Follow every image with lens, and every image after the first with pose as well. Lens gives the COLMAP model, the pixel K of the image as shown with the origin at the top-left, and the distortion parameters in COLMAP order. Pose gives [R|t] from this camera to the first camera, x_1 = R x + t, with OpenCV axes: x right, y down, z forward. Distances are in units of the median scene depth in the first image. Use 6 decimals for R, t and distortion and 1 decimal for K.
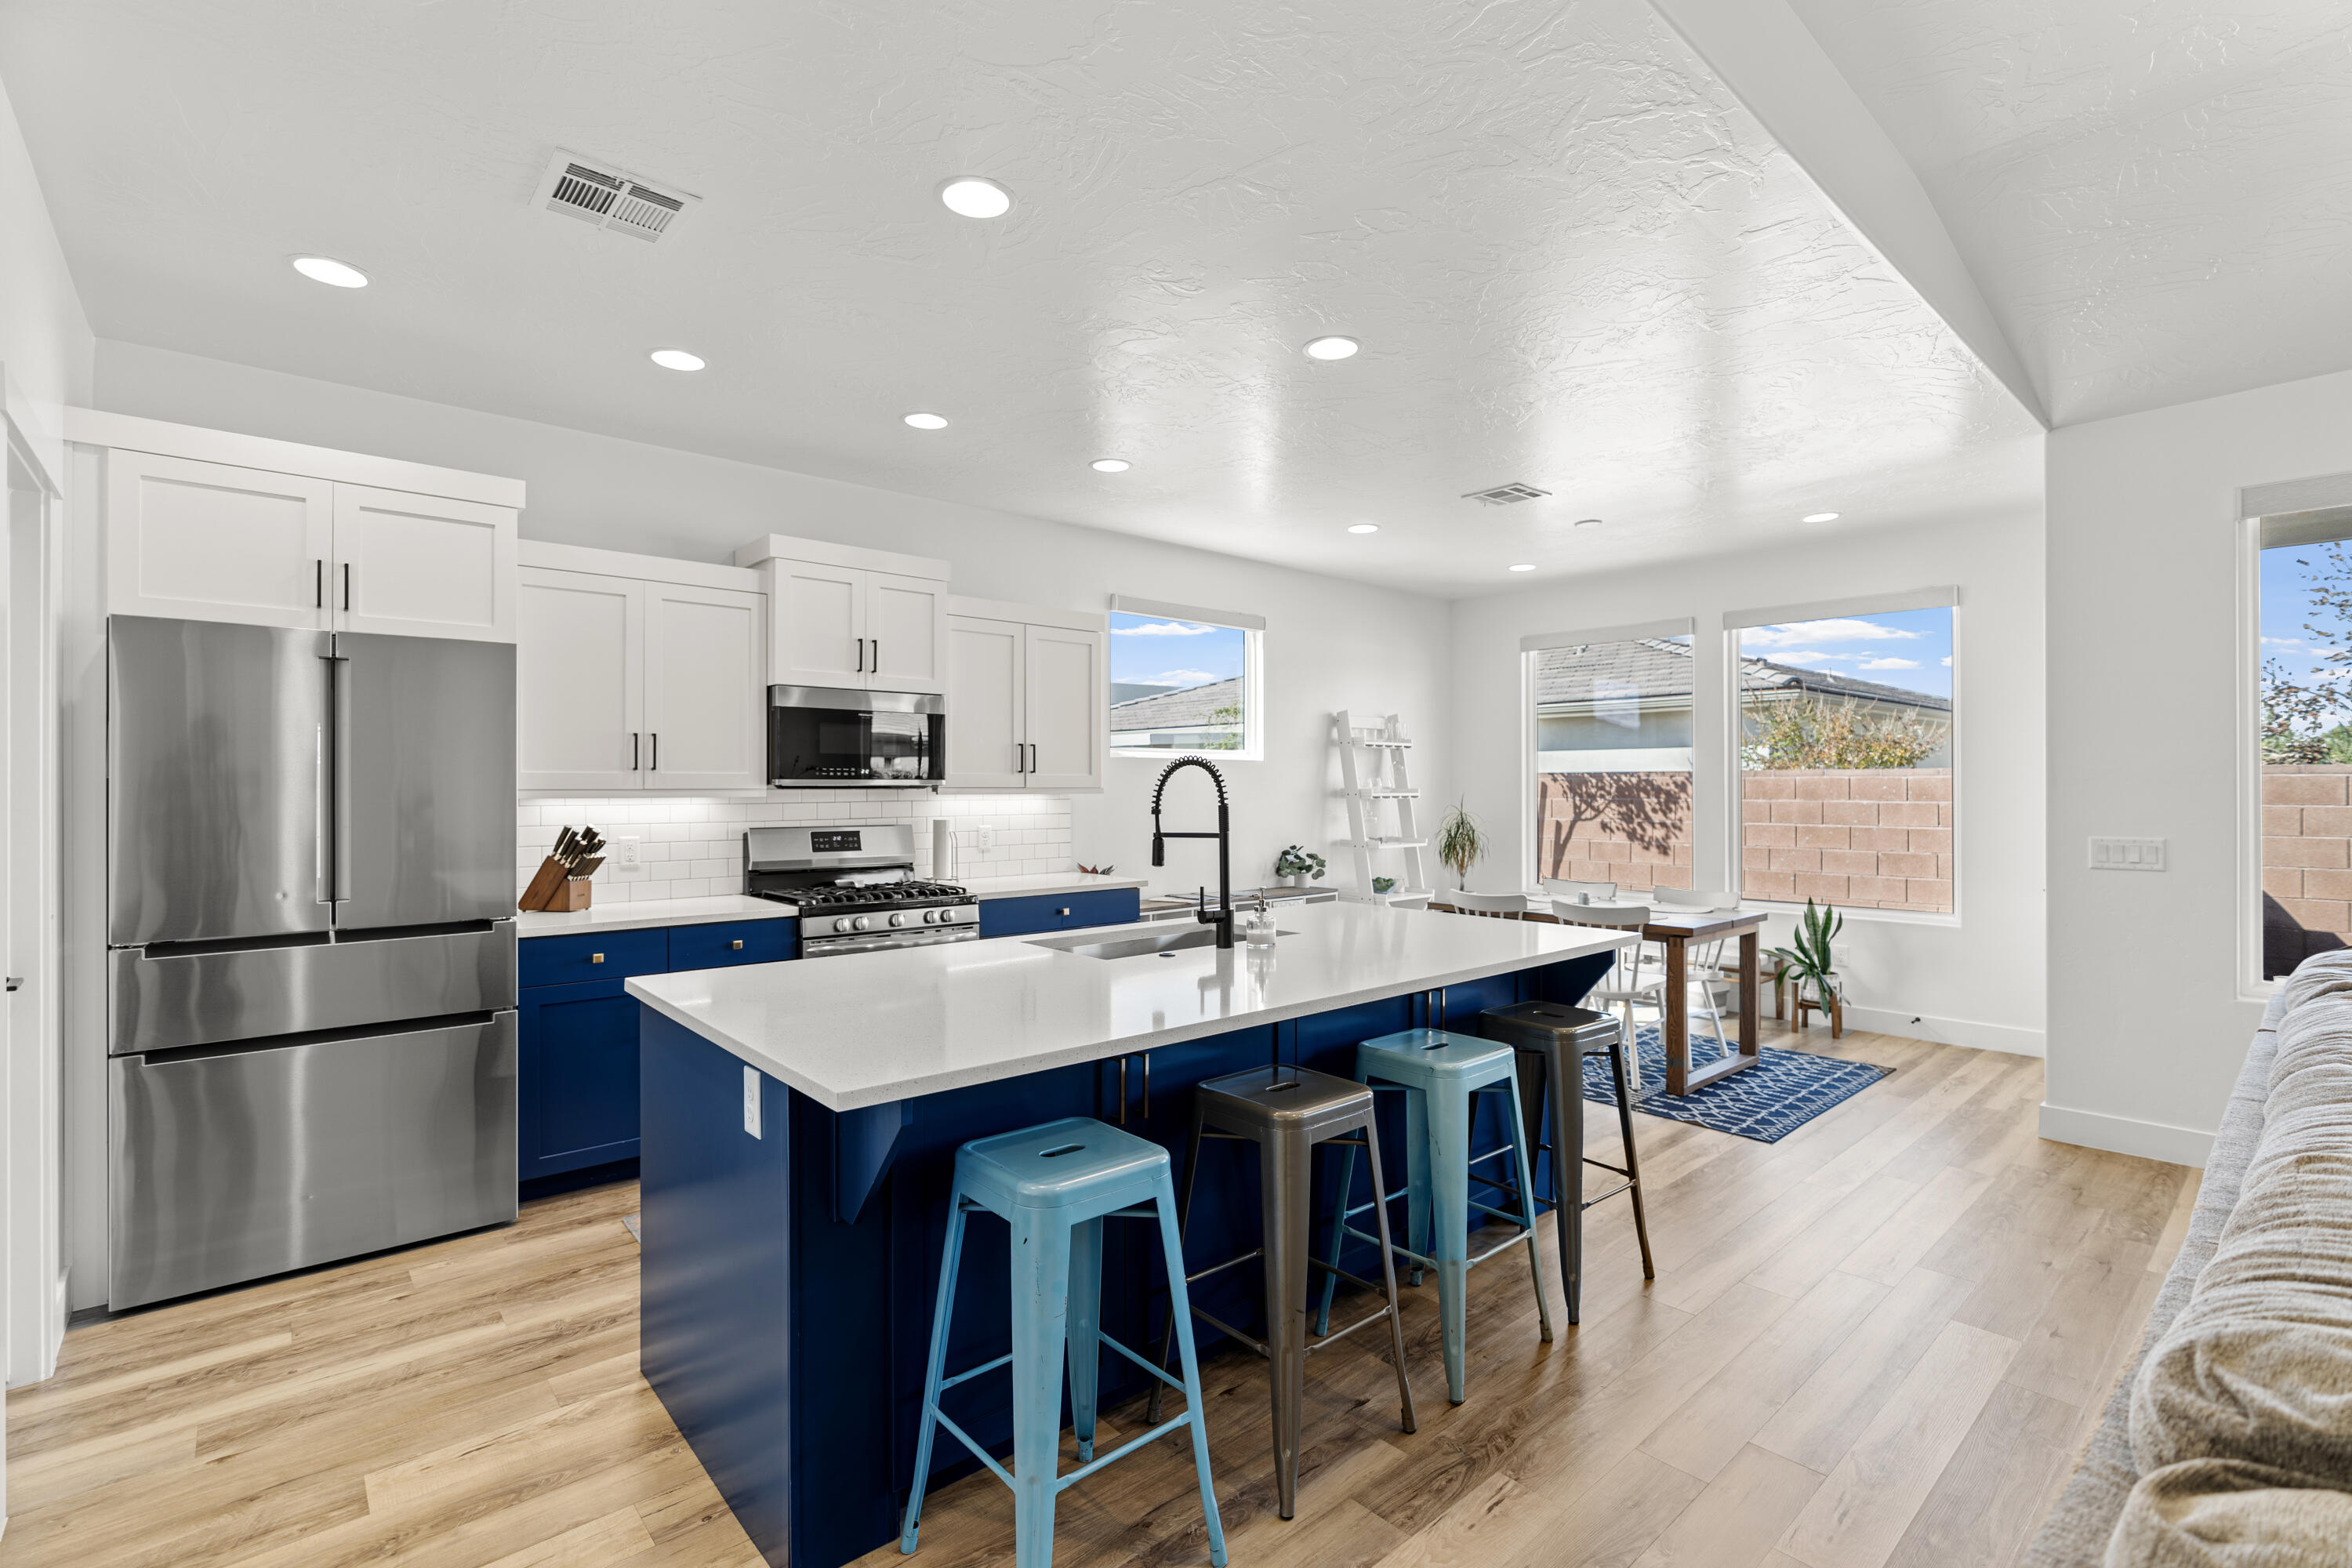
lens RADIAL K [[1059.1, 0, 1174.6], [0, 1059.1, 787.4], [0, 0, 1]] dist [-0.003796, 0.001371]
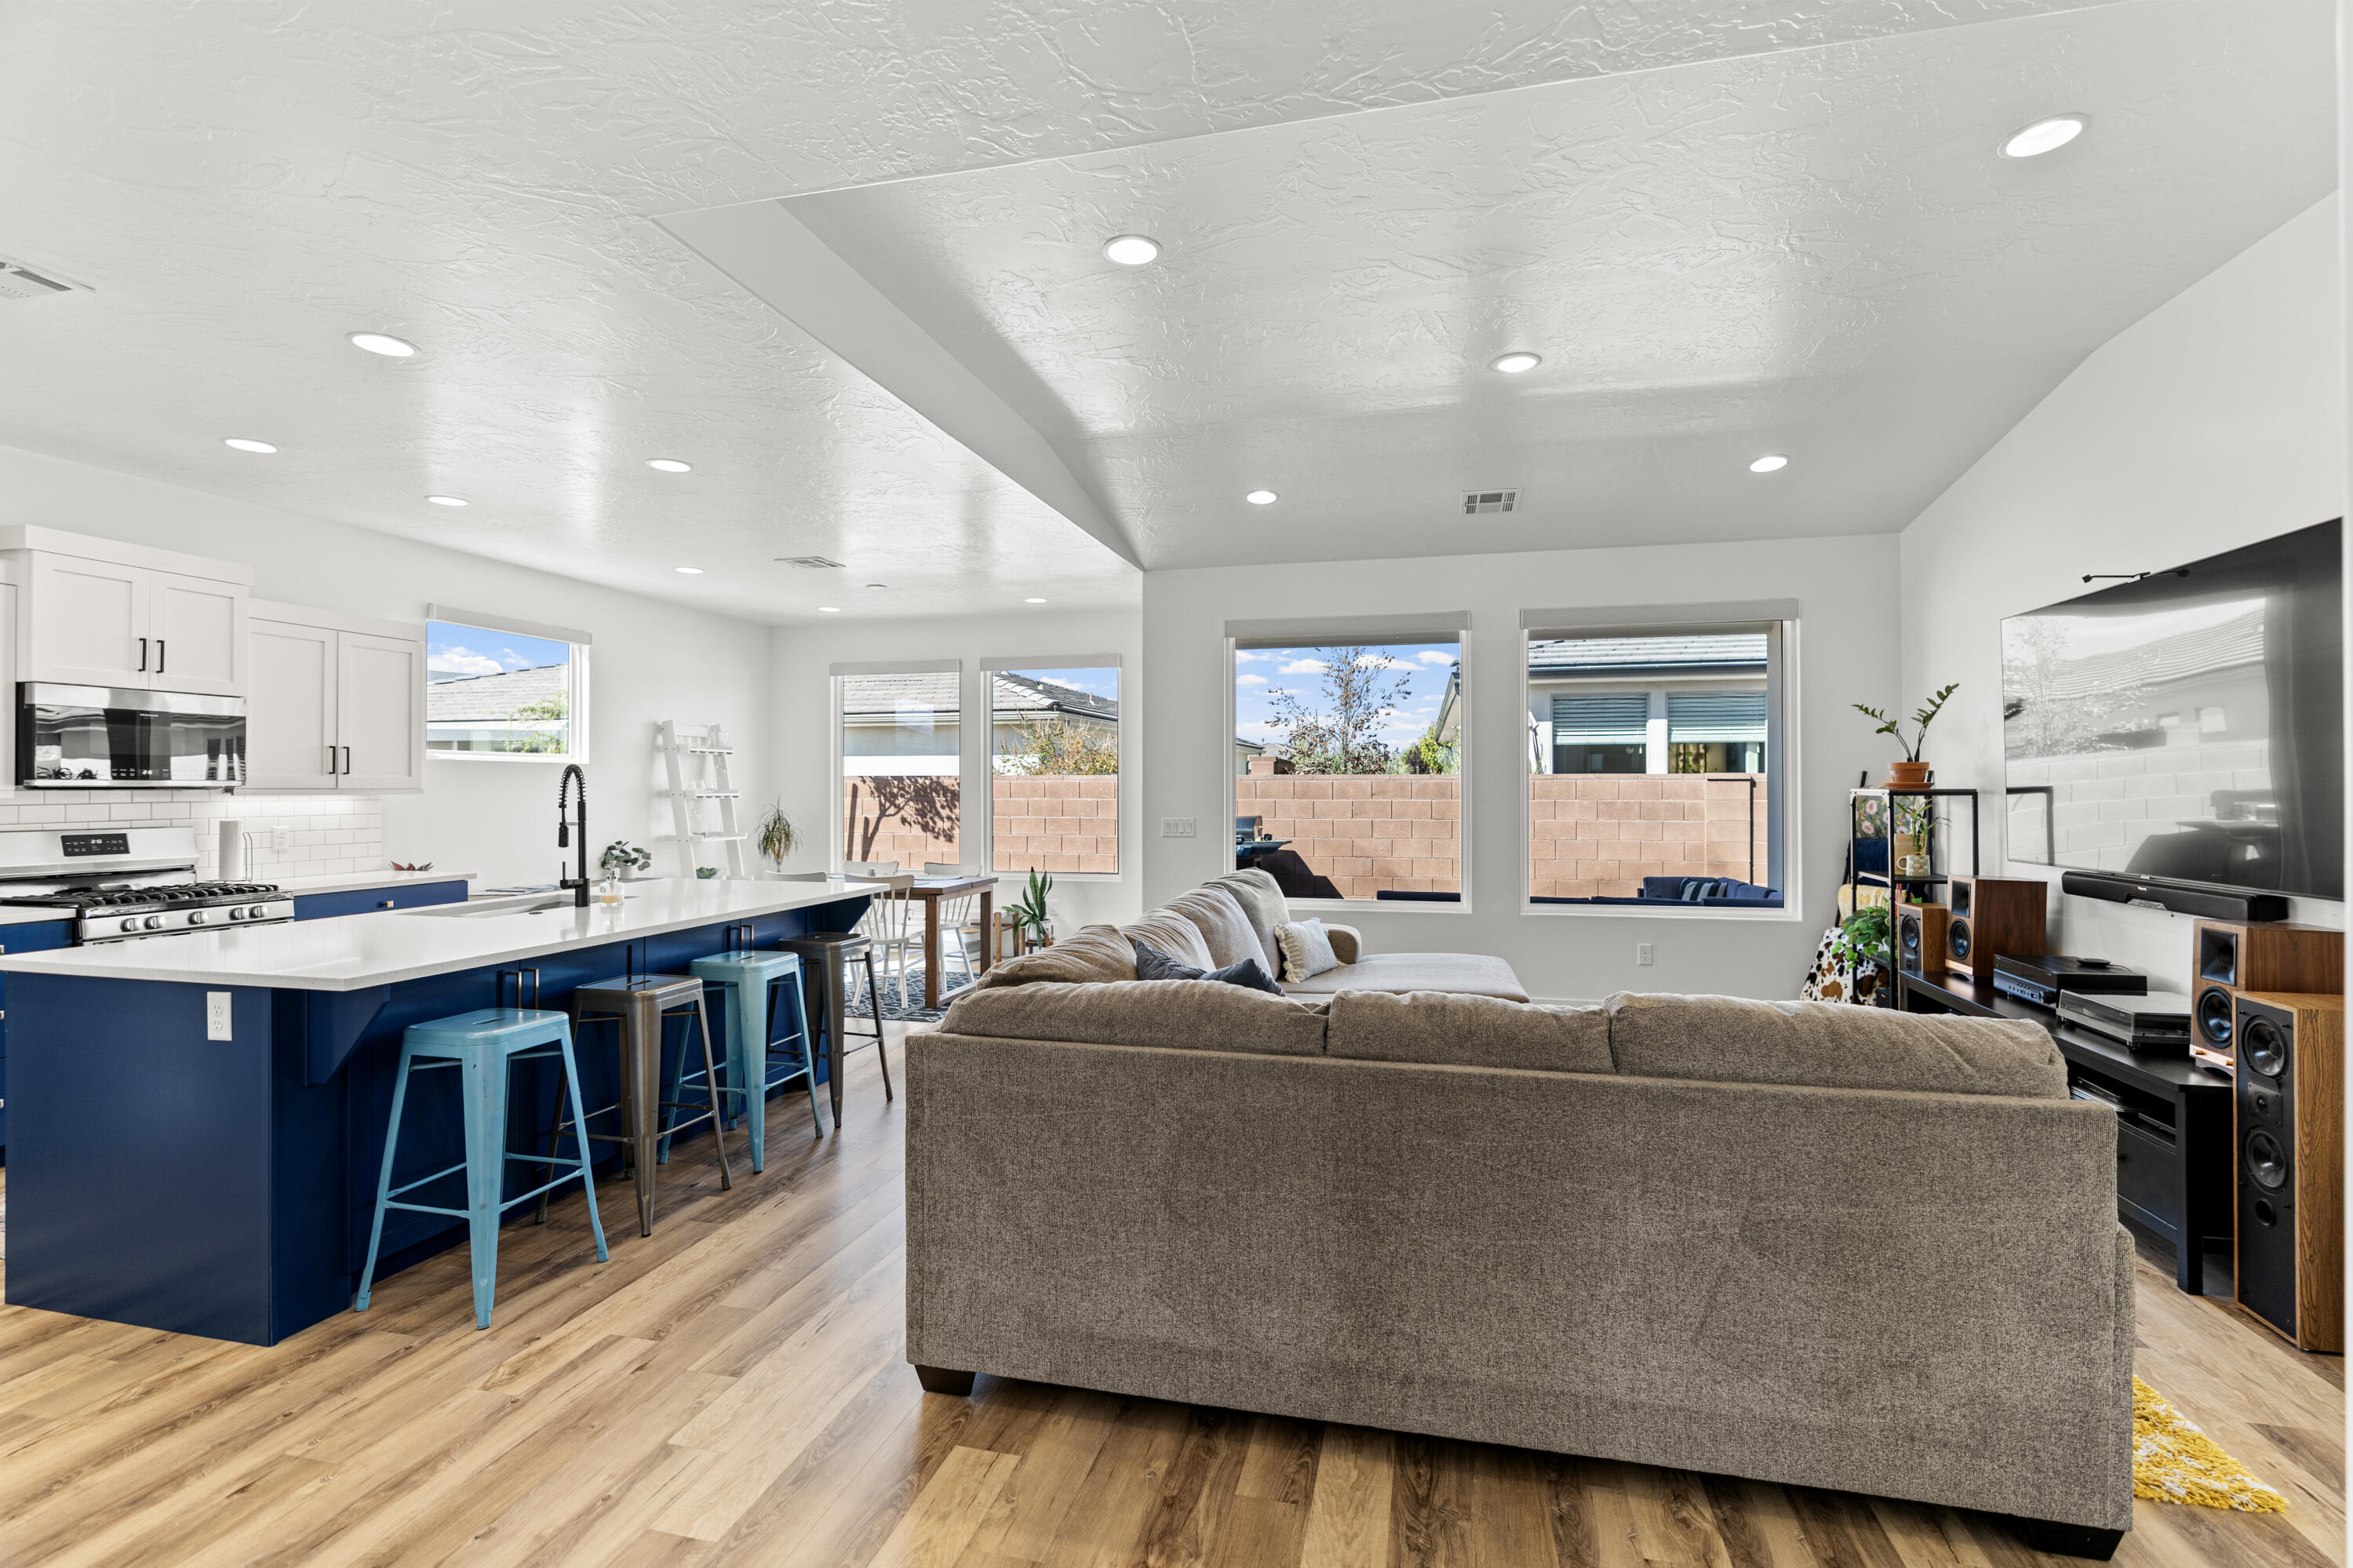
lens RADIAL K [[1059.4, 0, 1178.2], [0, 1059.4, 783.1], [0, 0, 1]] dist [-0.003796, 0.001371]
pose [[0.816259, 0.002680, 0.577680, -0.074840], [0.000676, 0.999984, -0.005594, 0.001498], [-0.577686, 0.004957, 0.816244, -0.358081]]
